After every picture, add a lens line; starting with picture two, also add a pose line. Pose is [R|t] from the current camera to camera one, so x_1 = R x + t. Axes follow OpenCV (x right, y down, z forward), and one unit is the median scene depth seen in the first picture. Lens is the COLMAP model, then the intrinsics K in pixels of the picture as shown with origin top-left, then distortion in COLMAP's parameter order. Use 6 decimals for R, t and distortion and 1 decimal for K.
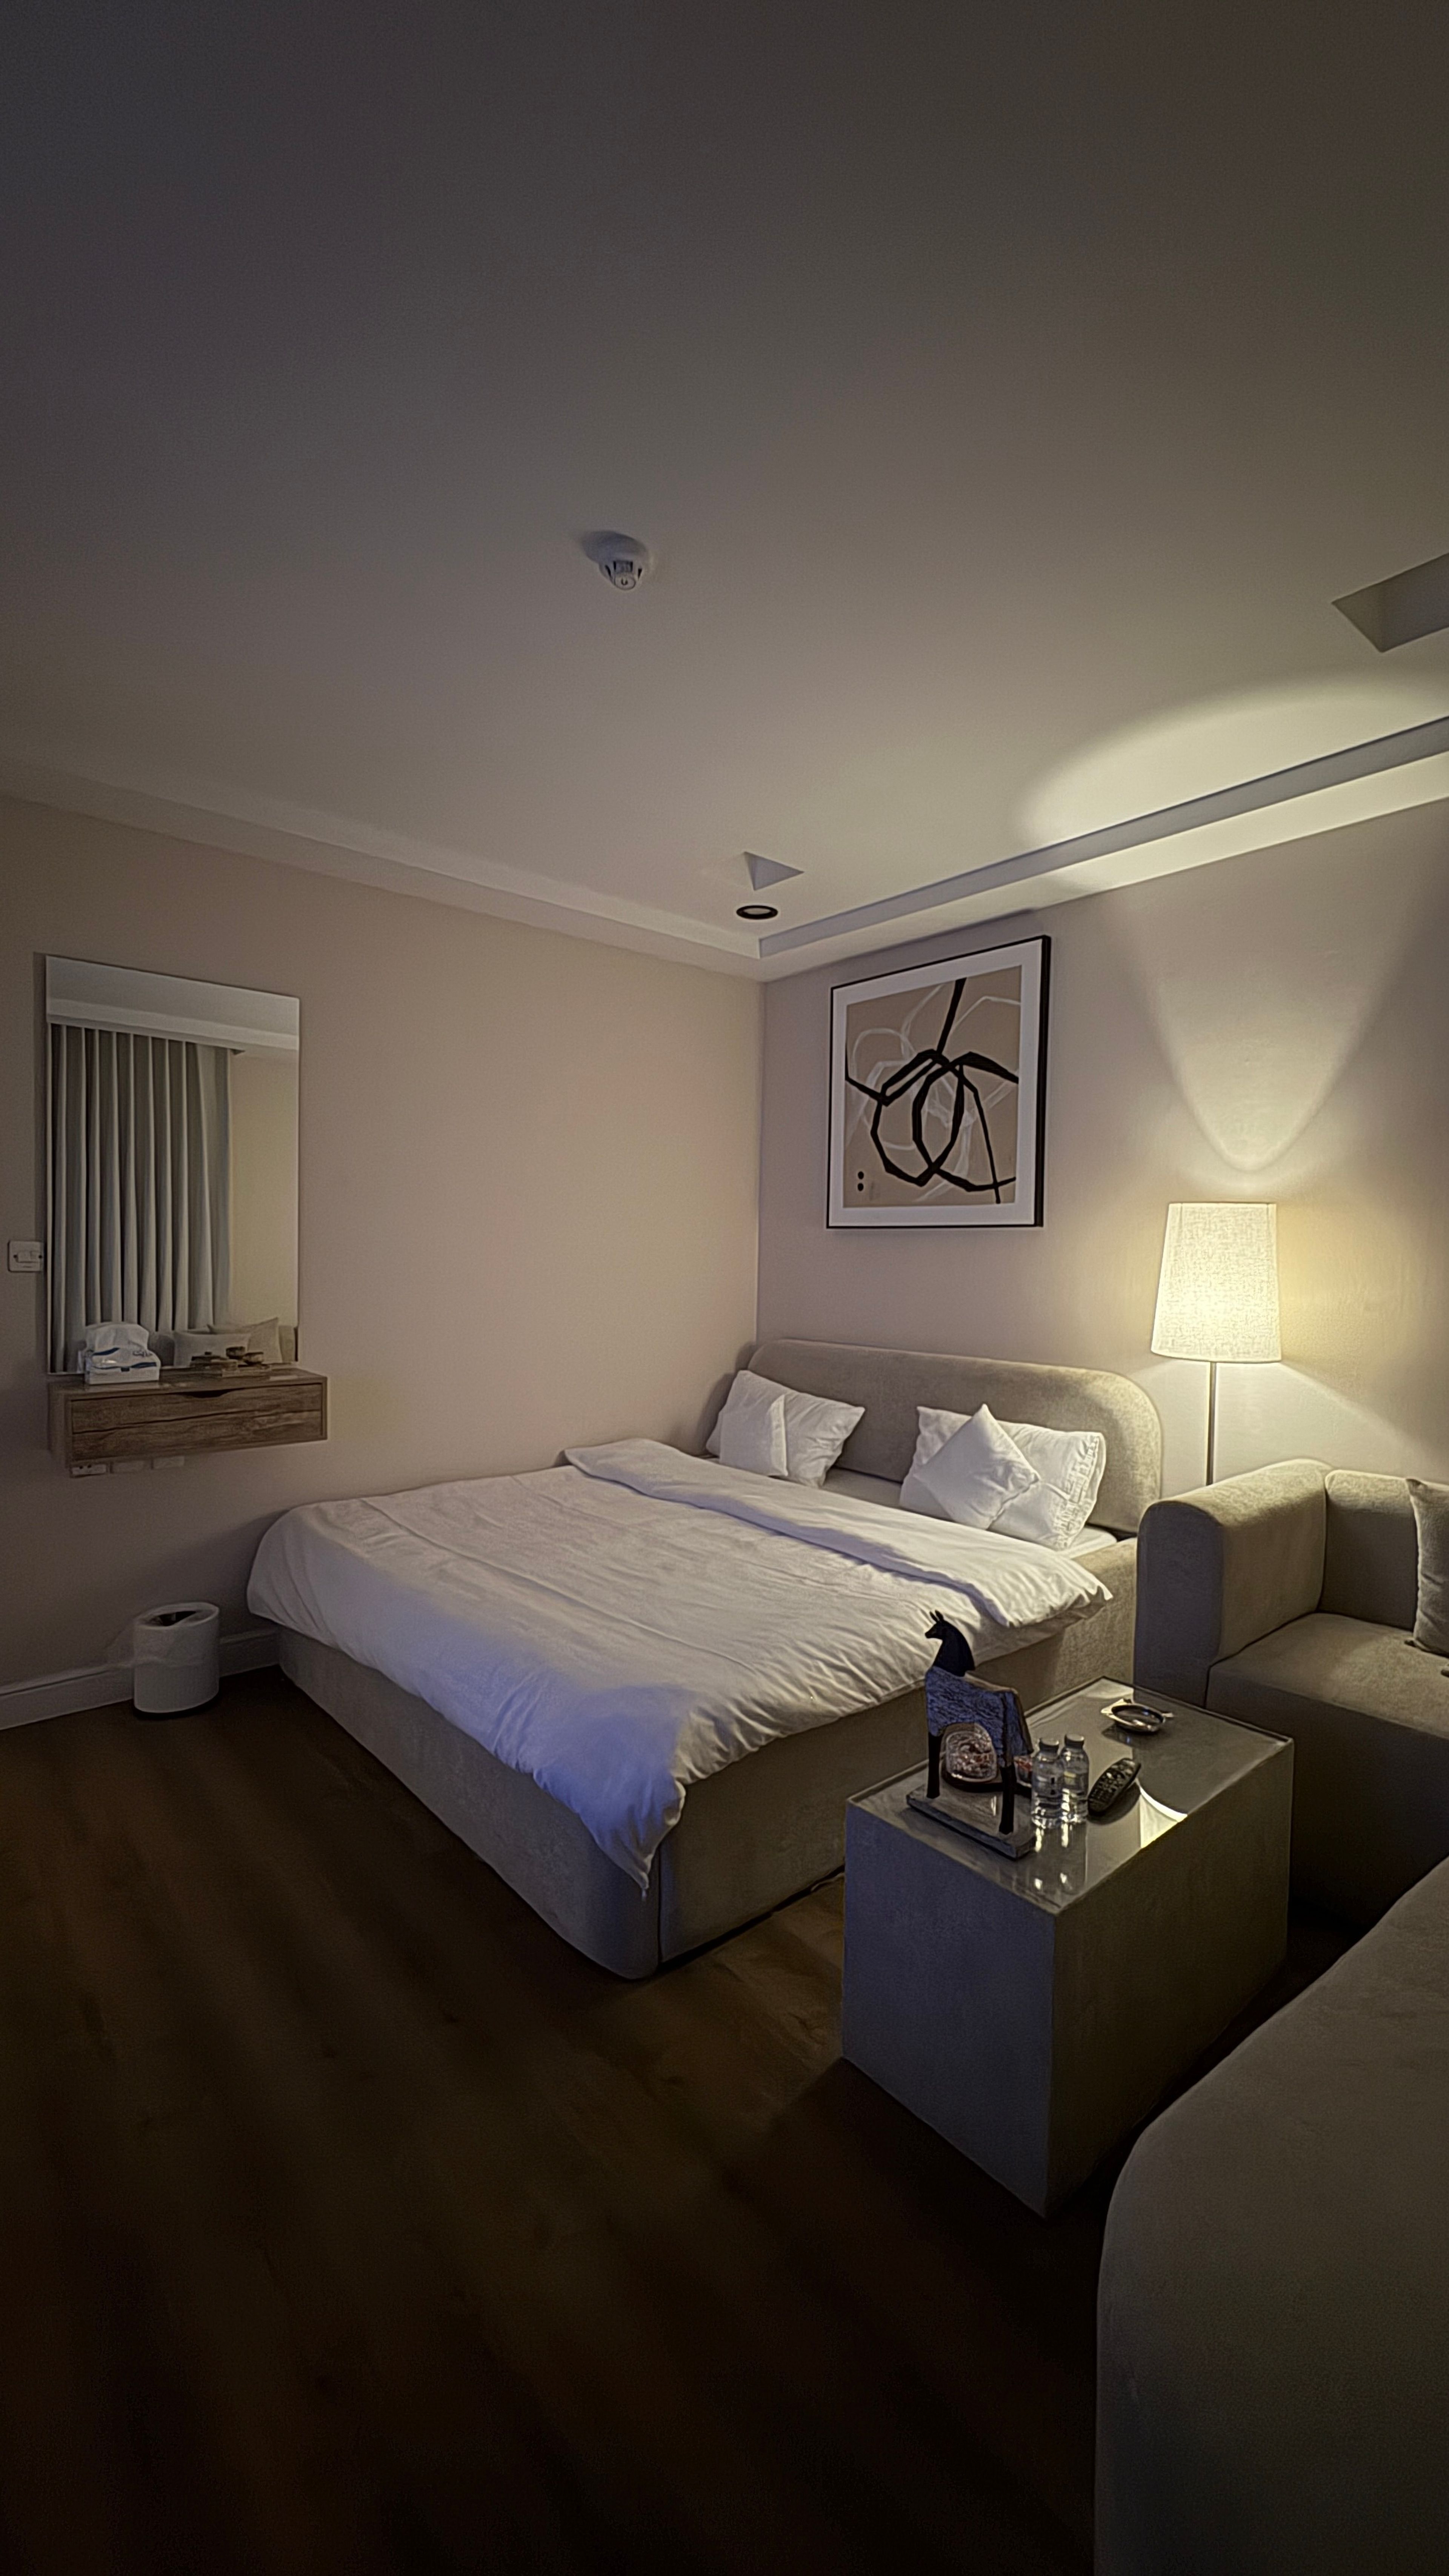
lens RADIAL K [[1043.0, 0, 724.5], [0, 1043.0, 1288.0], [0, 0, 1]] dist [-0.002693, 0.000062]
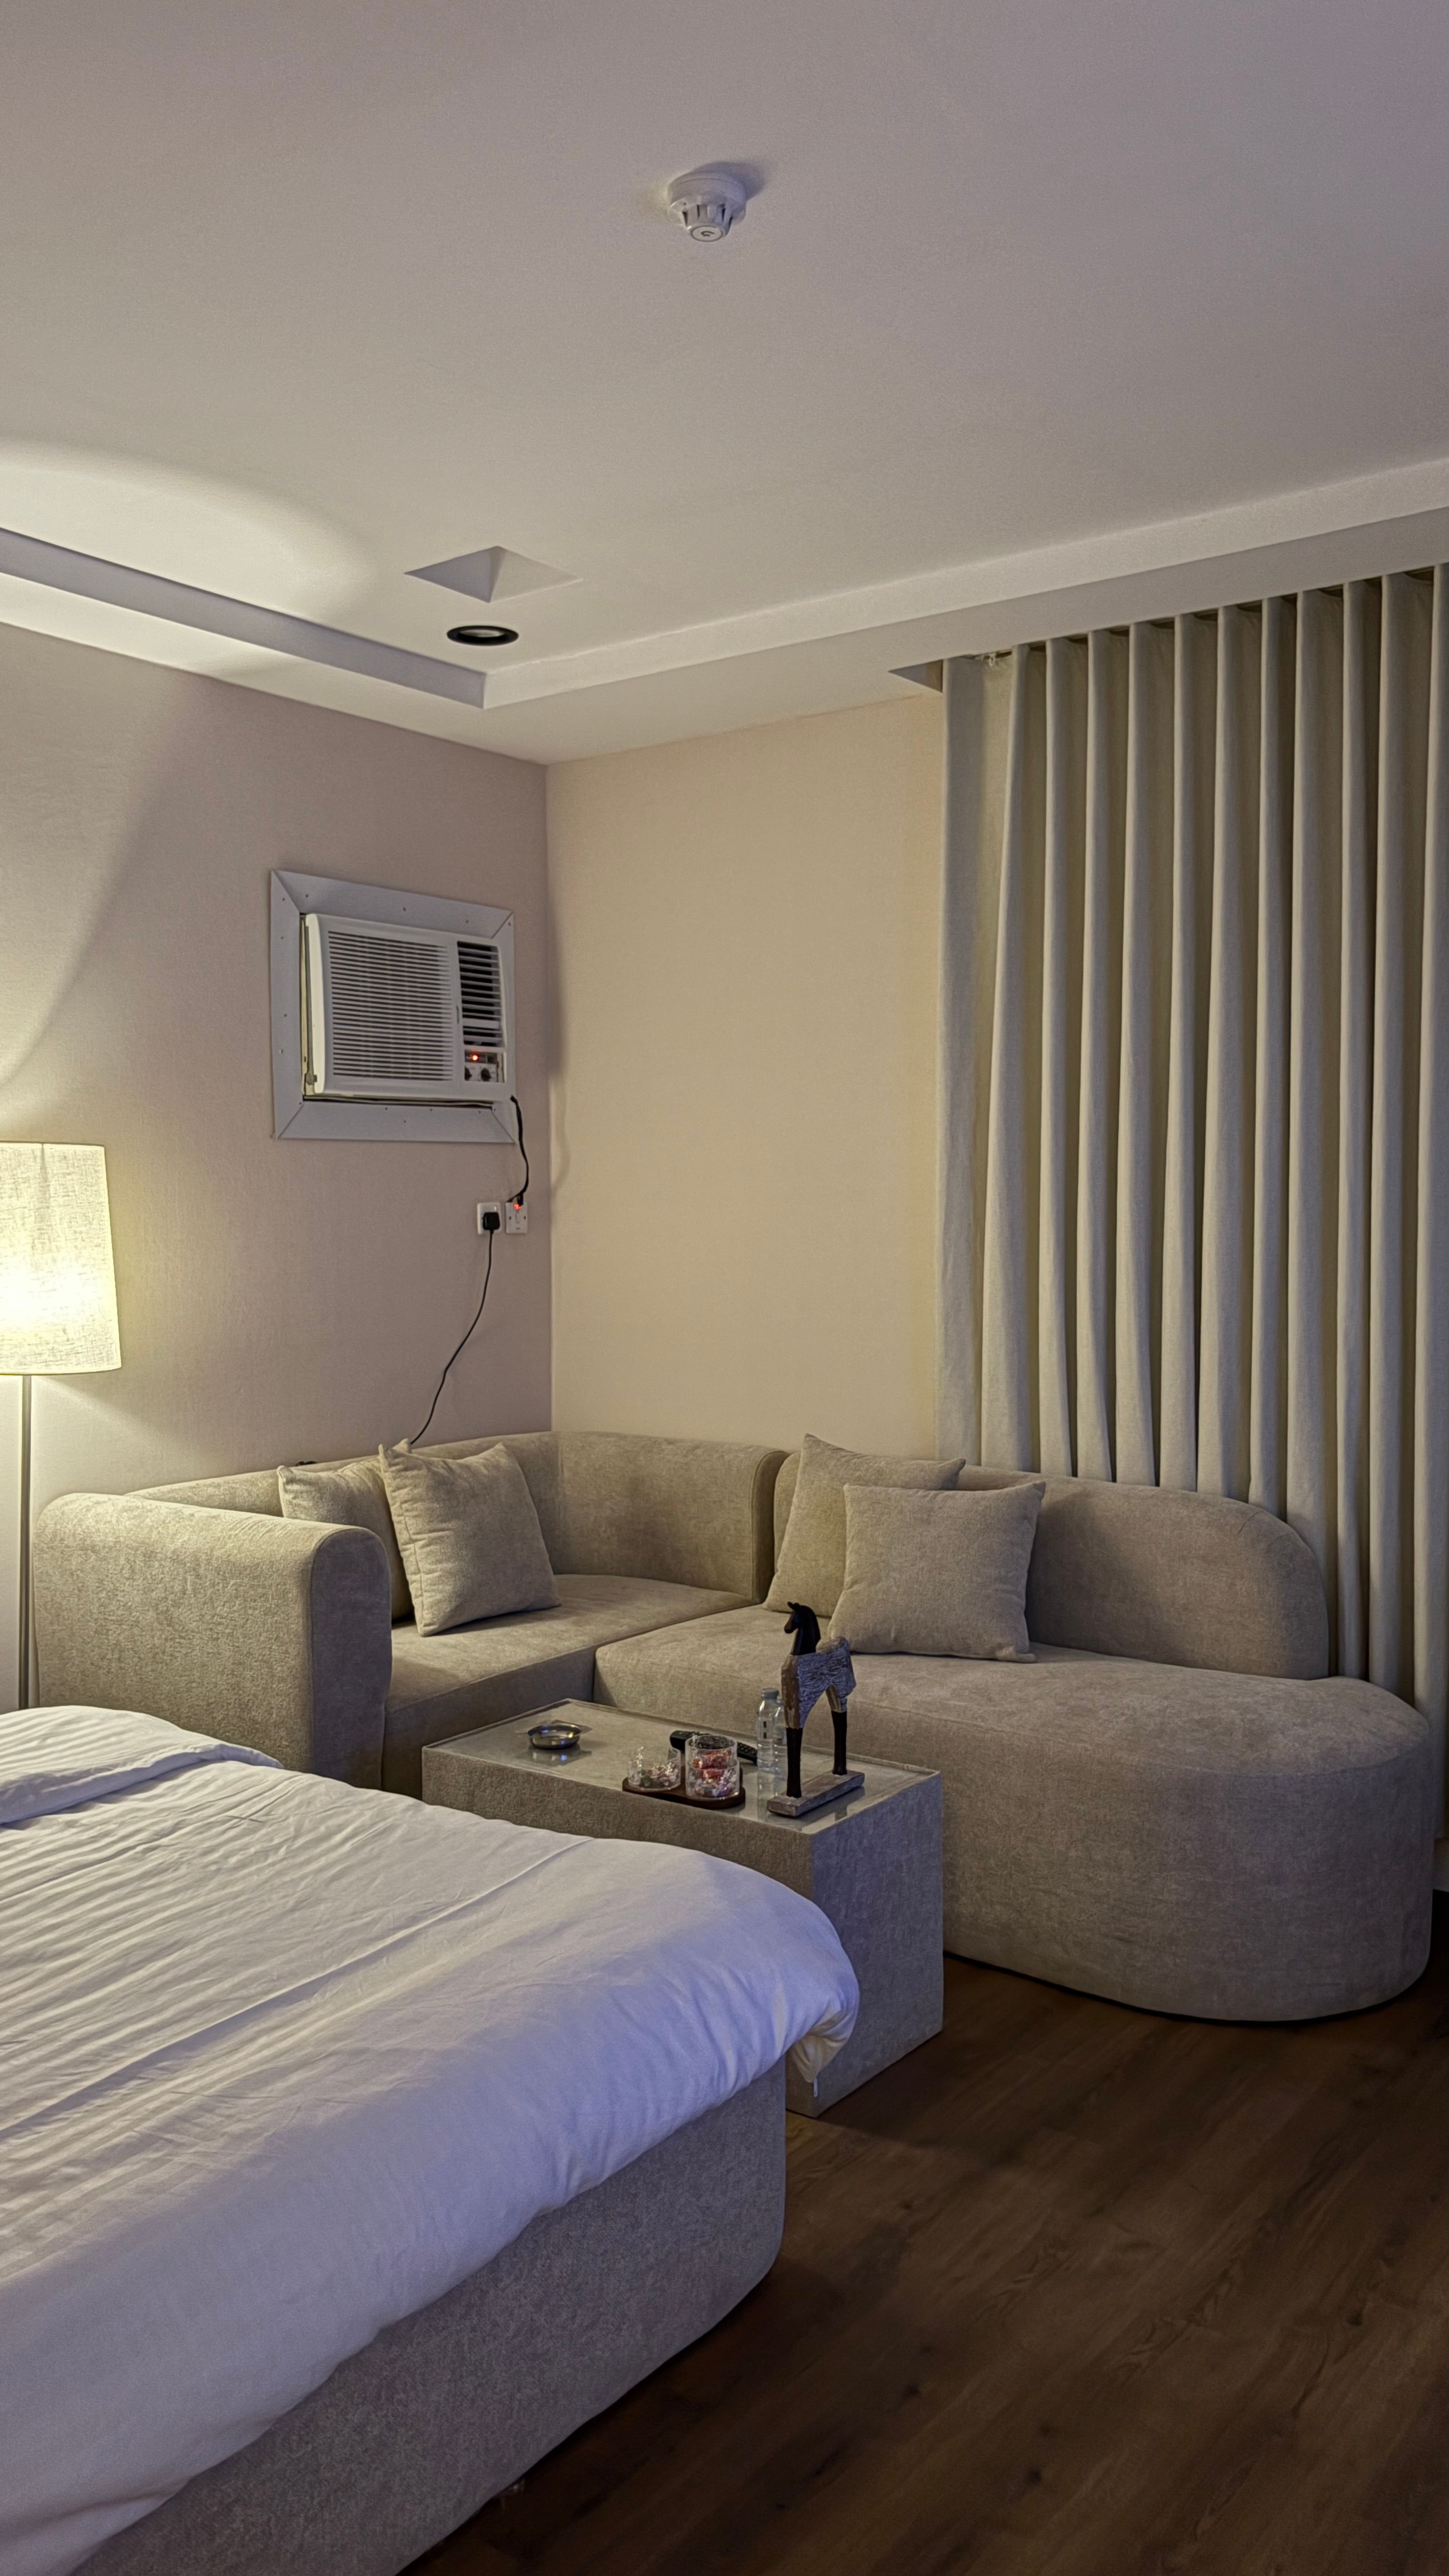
lens RADIAL K [[1991.9, 0, 724.5], [0, 1991.9, 1288.0], [0, 0, 1]] dist [0.064509, -0.129921]
pose [[-0.227963, -0.066840, 0.971373, -0.956781], [0.036034, 0.996378, 0.077017, -0.075475], [-0.973003, 0.052559, -0.224729, 0.904254]]
